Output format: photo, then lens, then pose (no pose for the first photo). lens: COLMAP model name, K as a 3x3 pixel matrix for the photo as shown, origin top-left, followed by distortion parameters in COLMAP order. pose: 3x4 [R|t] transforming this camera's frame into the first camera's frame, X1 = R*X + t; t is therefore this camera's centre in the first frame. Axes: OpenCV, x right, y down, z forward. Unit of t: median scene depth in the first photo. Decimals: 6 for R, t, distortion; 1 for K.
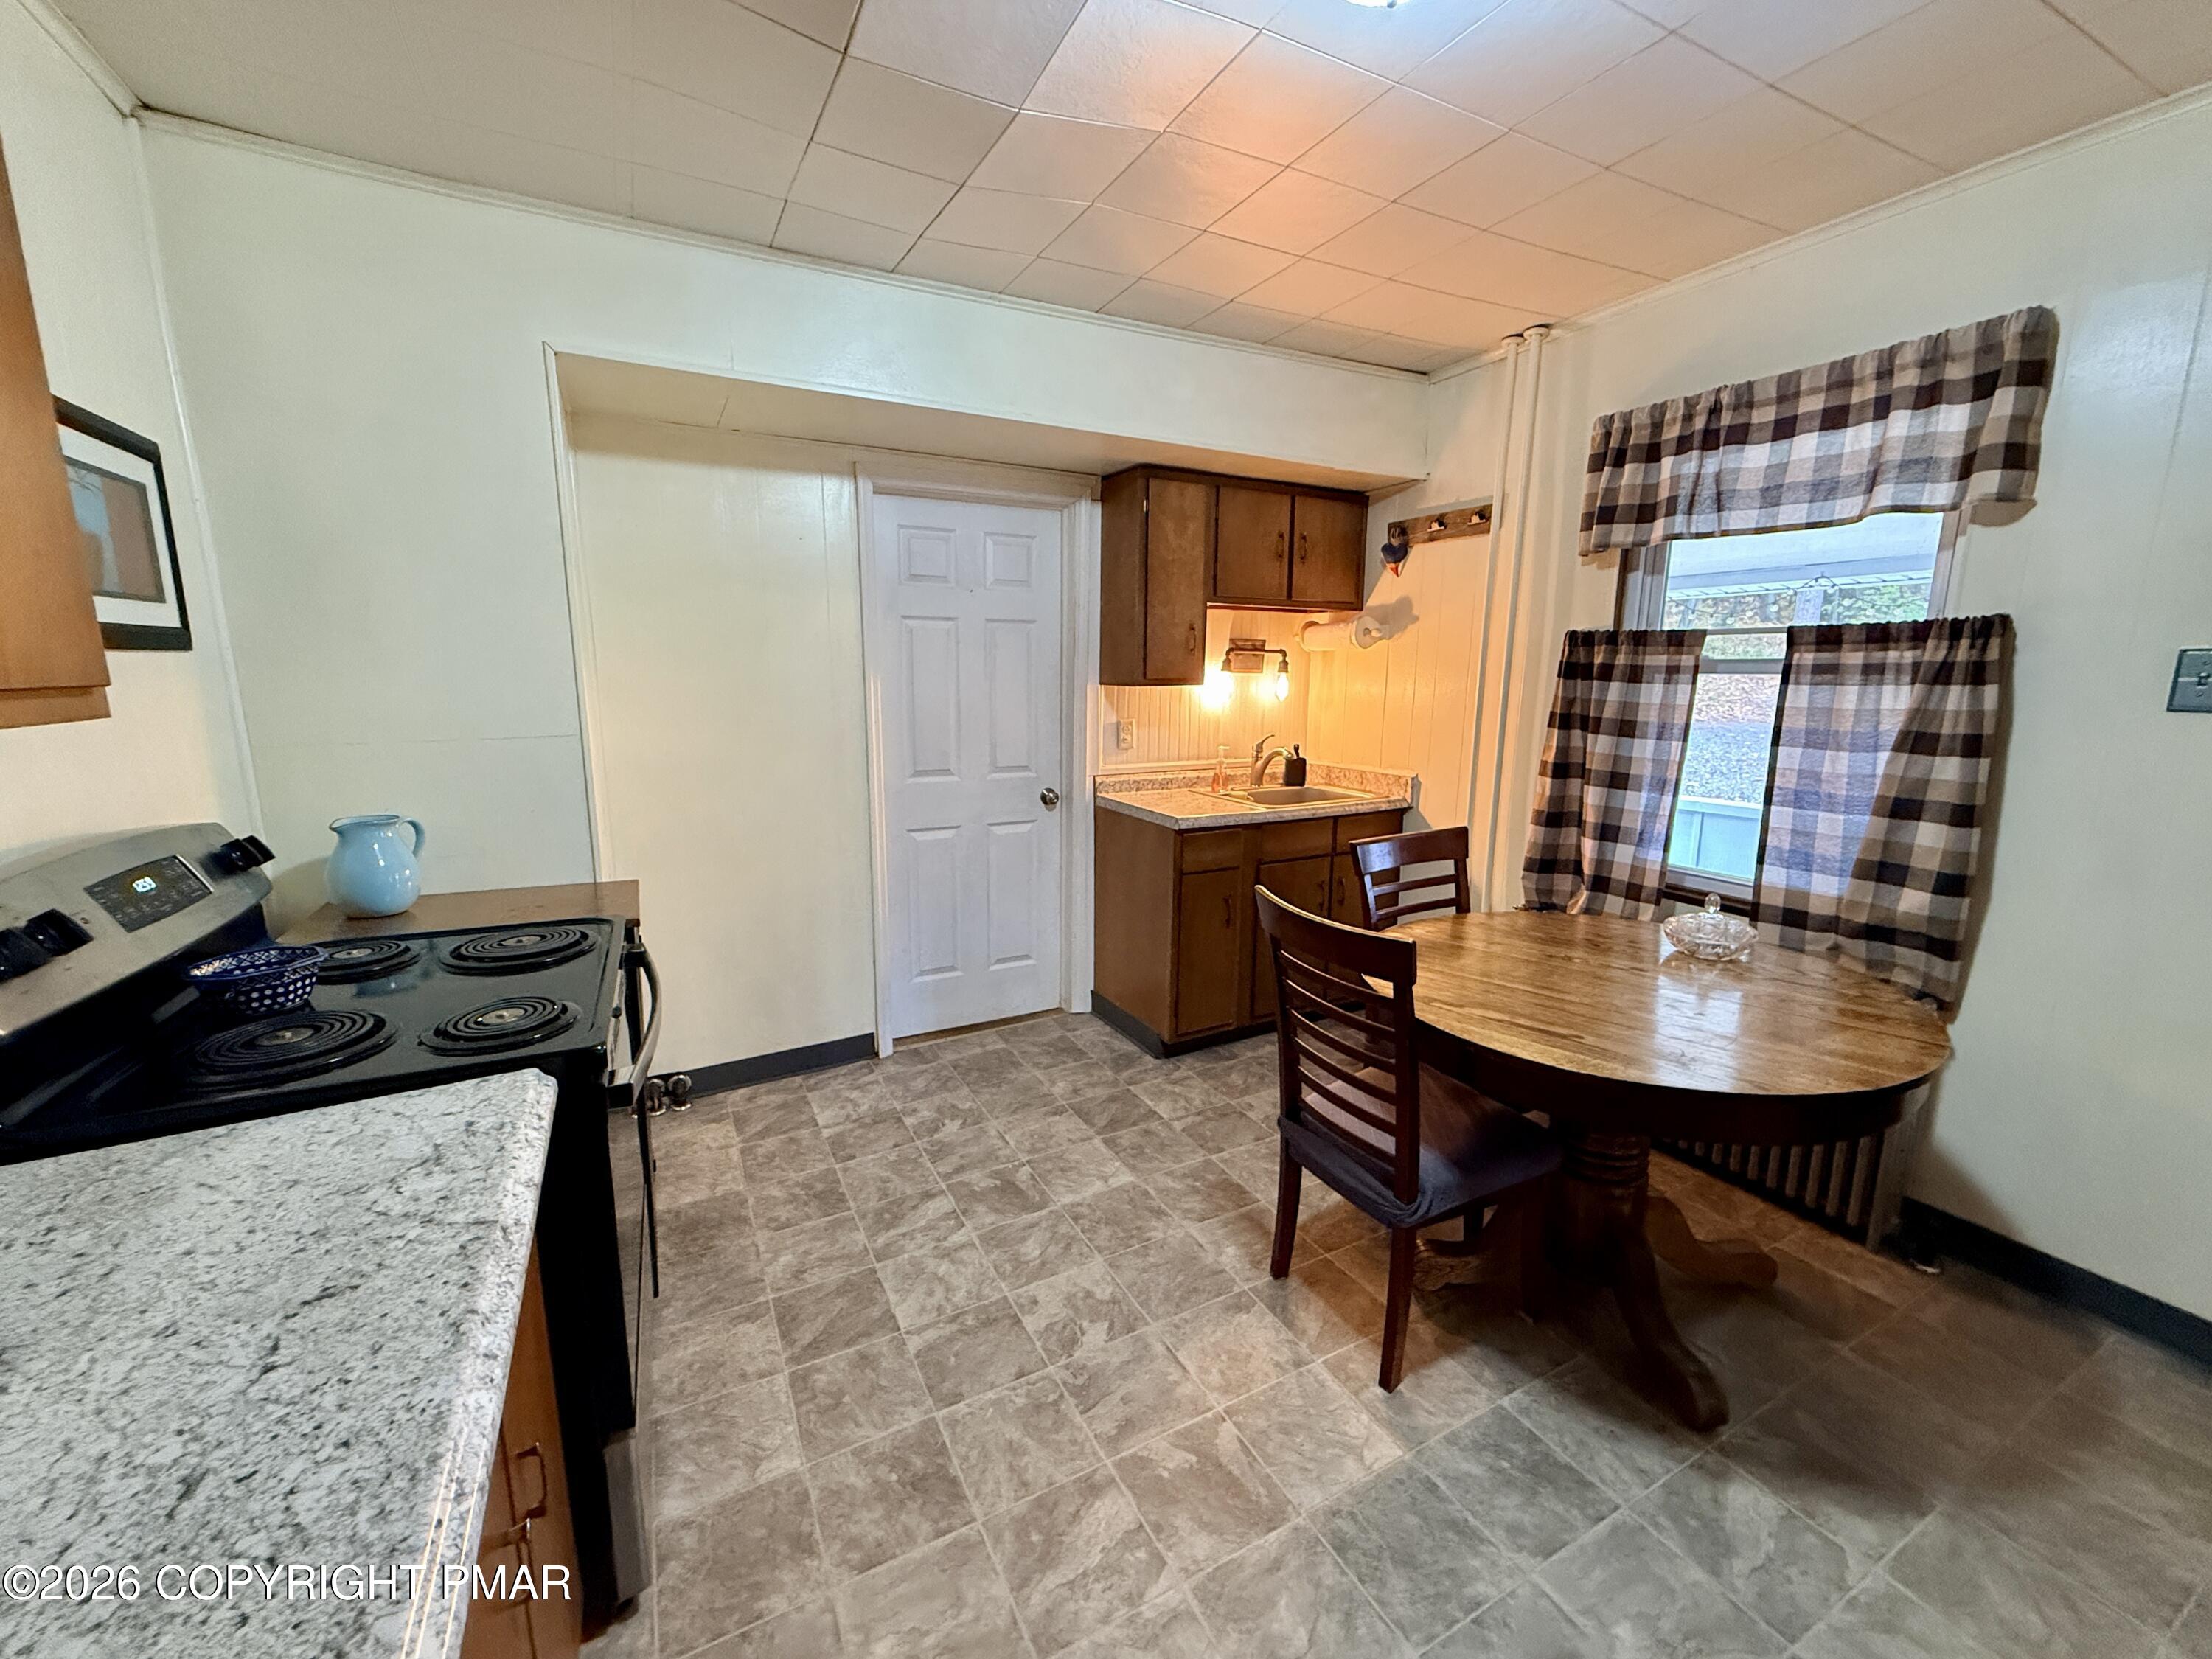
lens RADIAL K [[874.6, 0, 1099.5], [0, 874.6, 831.1], [0, 0, 1]] dist [0.001880, -0.000816]
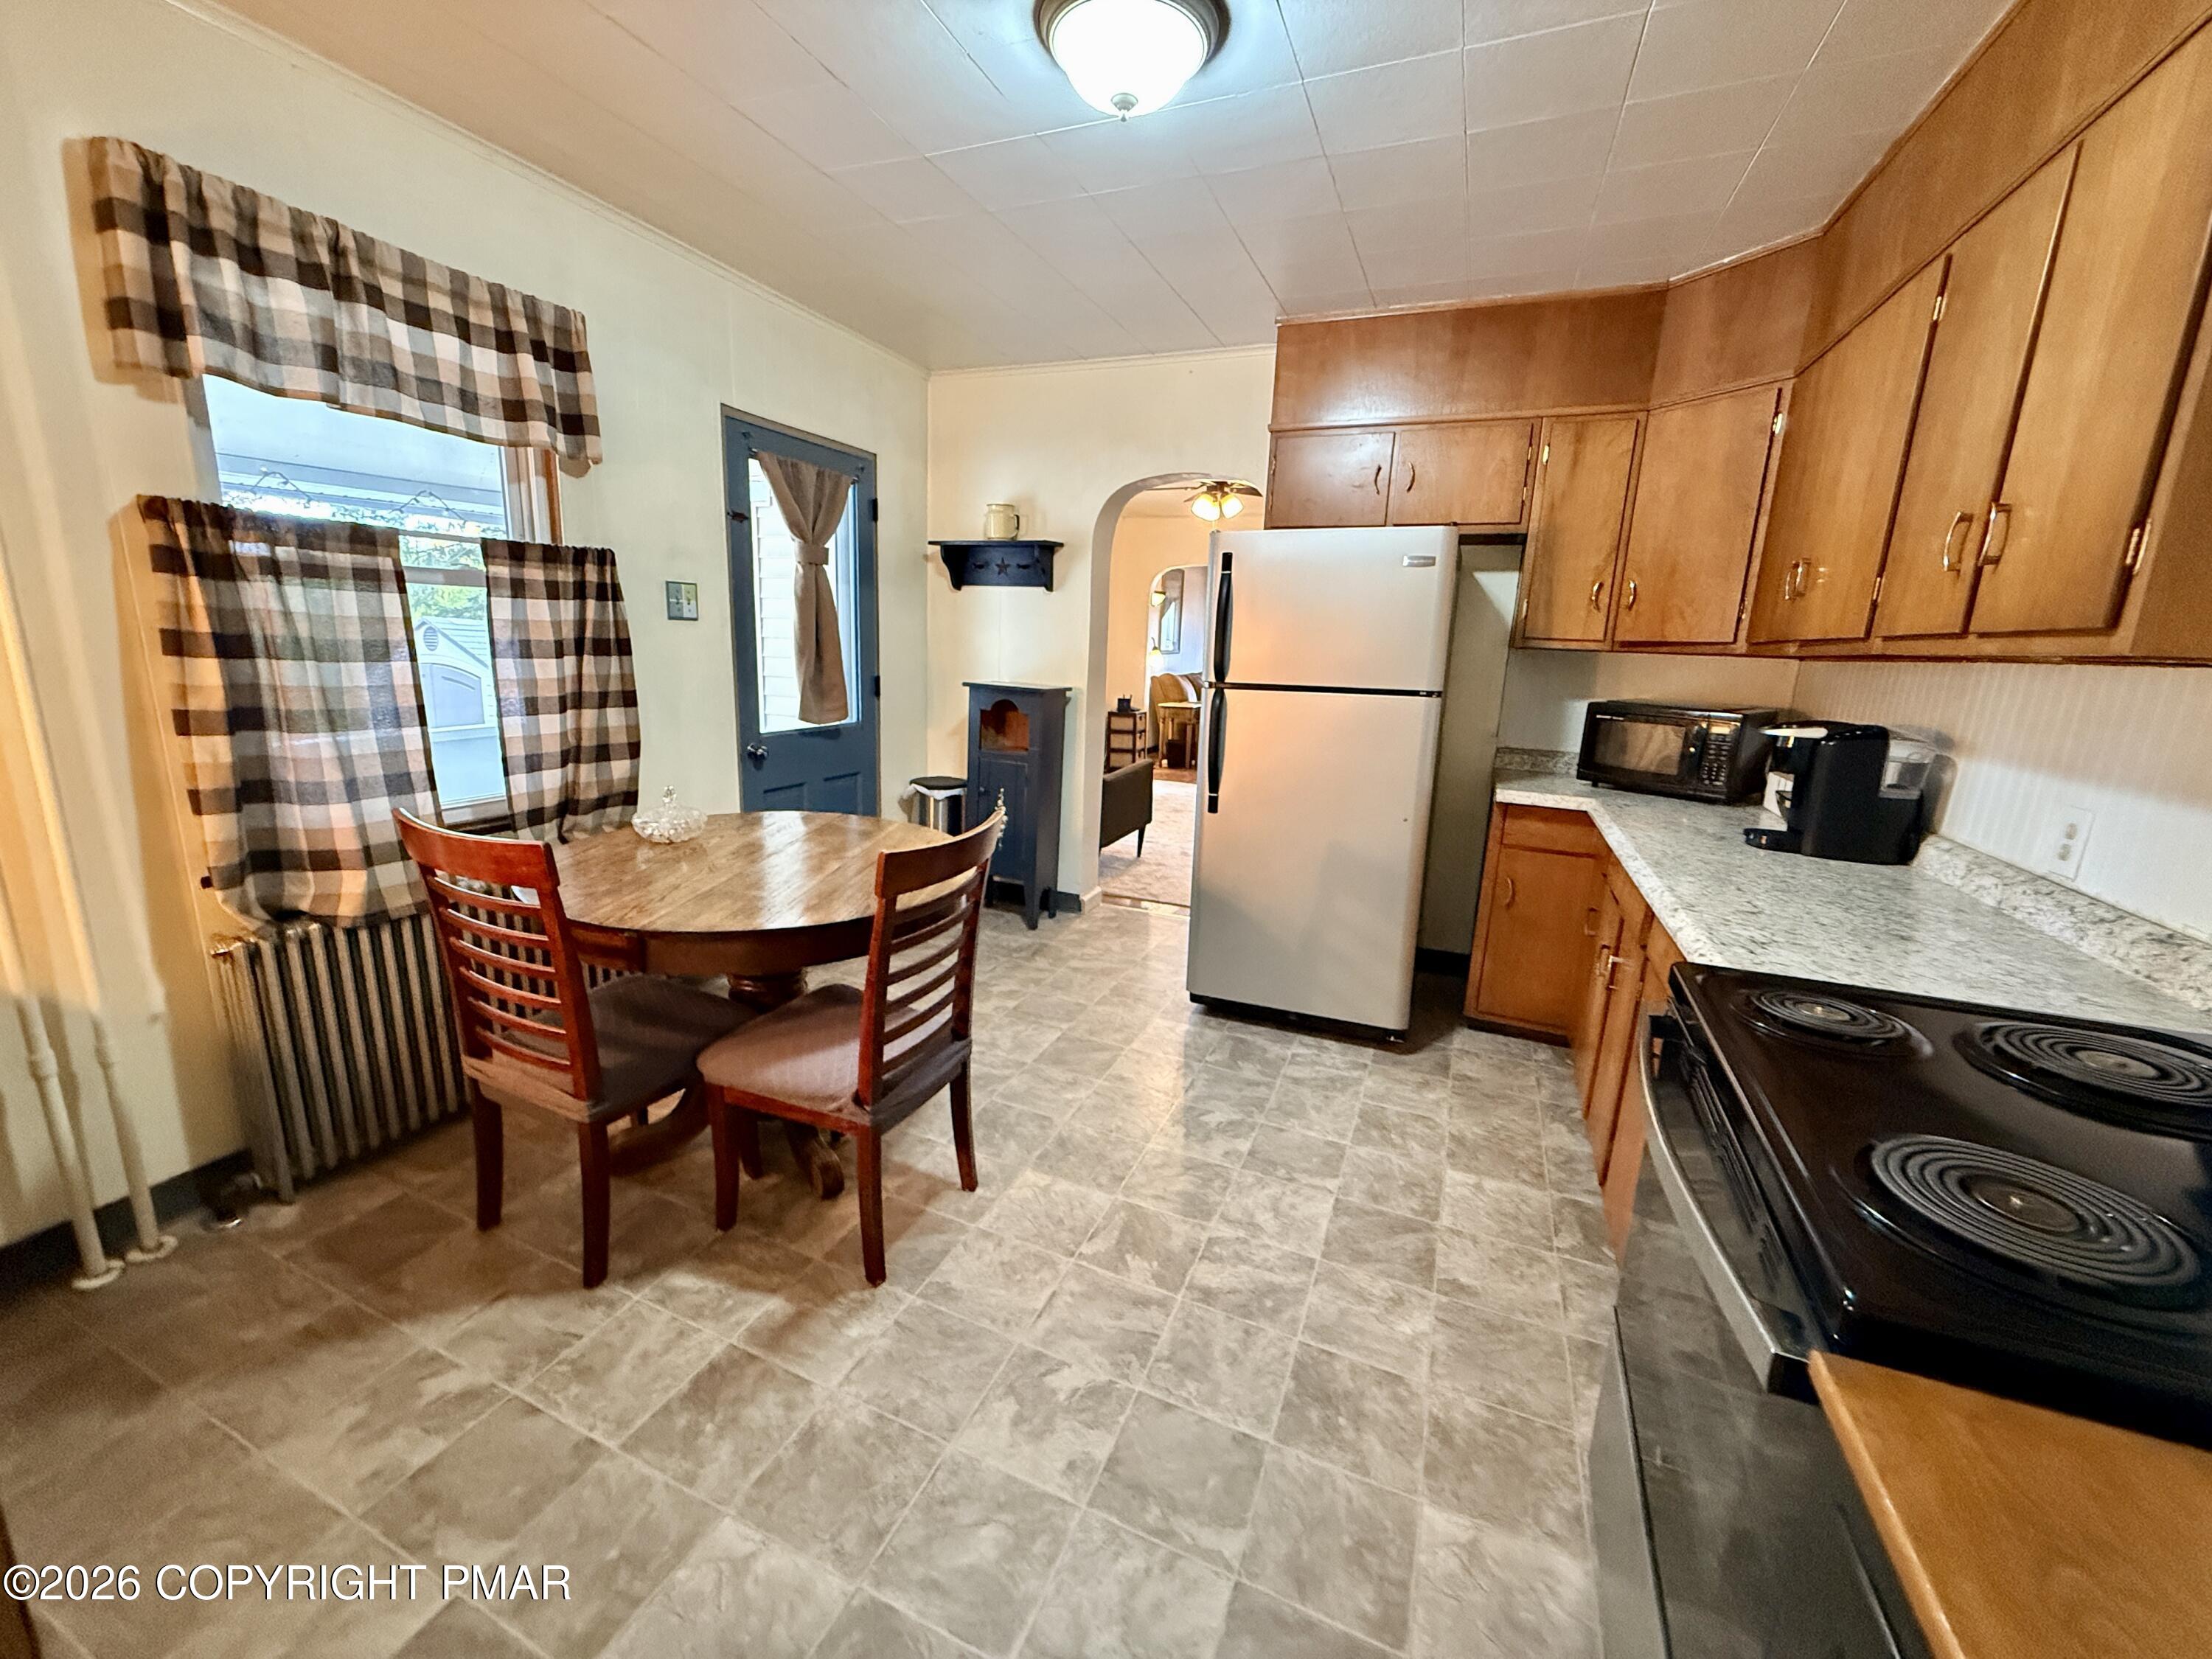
lens RADIAL K [[874.6, 0, 1094.9], [0, 874.6, 829.5], [0, 0, 1]] dist [0.001880, -0.000816]
pose [[-0.628557, -0.194488, 0.753054, -0.497442], [0.104394, 0.938372, 0.329485, -0.183571], [-0.770725, 0.285715, -0.569517, 1.168872]]
